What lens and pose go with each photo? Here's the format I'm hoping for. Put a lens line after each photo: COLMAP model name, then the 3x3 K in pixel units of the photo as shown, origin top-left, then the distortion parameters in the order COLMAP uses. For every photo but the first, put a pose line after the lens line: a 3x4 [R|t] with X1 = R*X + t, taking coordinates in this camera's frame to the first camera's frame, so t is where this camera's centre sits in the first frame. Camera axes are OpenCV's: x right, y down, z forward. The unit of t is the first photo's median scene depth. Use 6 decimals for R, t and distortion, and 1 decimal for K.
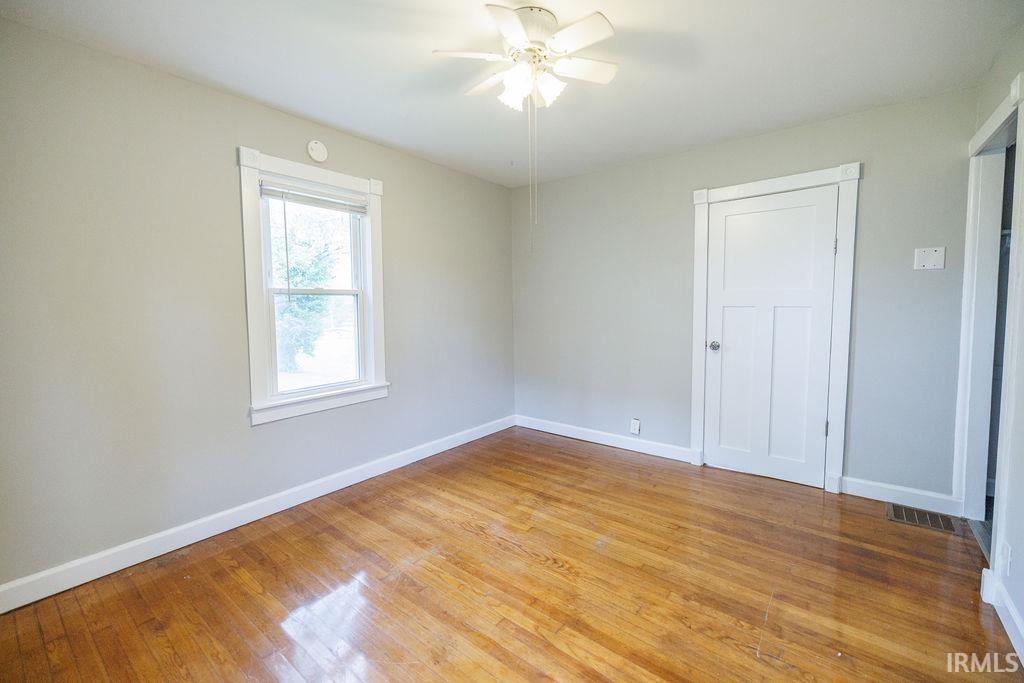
lens RADIAL K [[425.8, 0, 515.0], [0, 425.8, 338.0], [0, 0, 1]] dist [-0.001477, -0.000078]
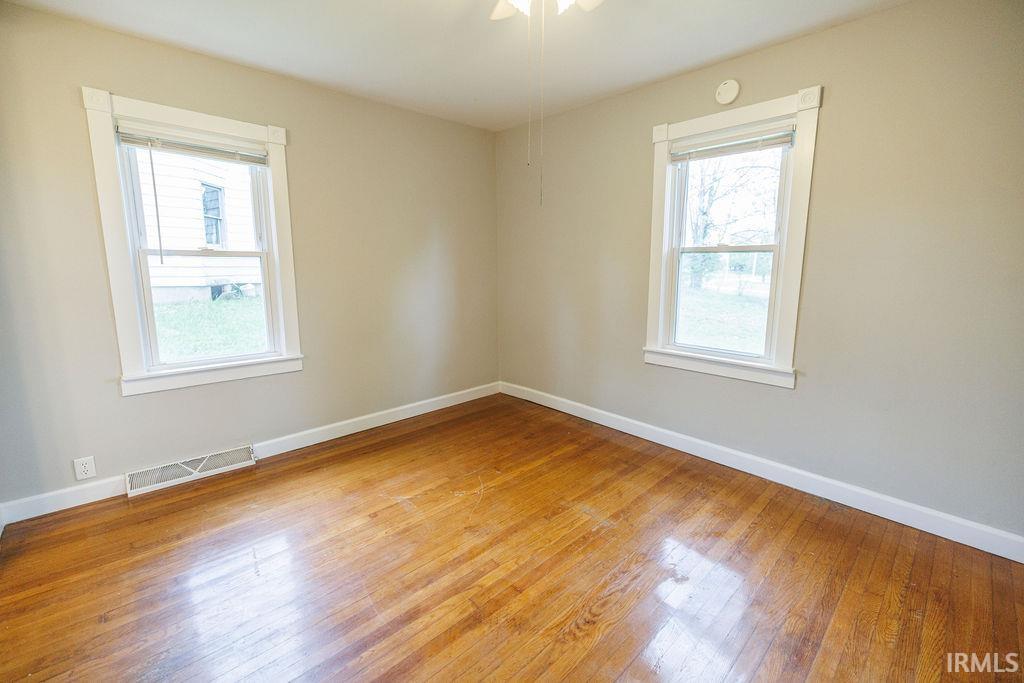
lens RADIAL K [[425.8, 0, 508.6], [0, 425.8, 340.4], [0, 0, 1]] dist [-0.001477, -0.000078]
pose [[-0.163974, 0.181073, -0.969704, 0.594954], [-0.079532, 0.977382, 0.195955, -0.063147], [0.983253, 0.109254, -0.145864, 0.742772]]
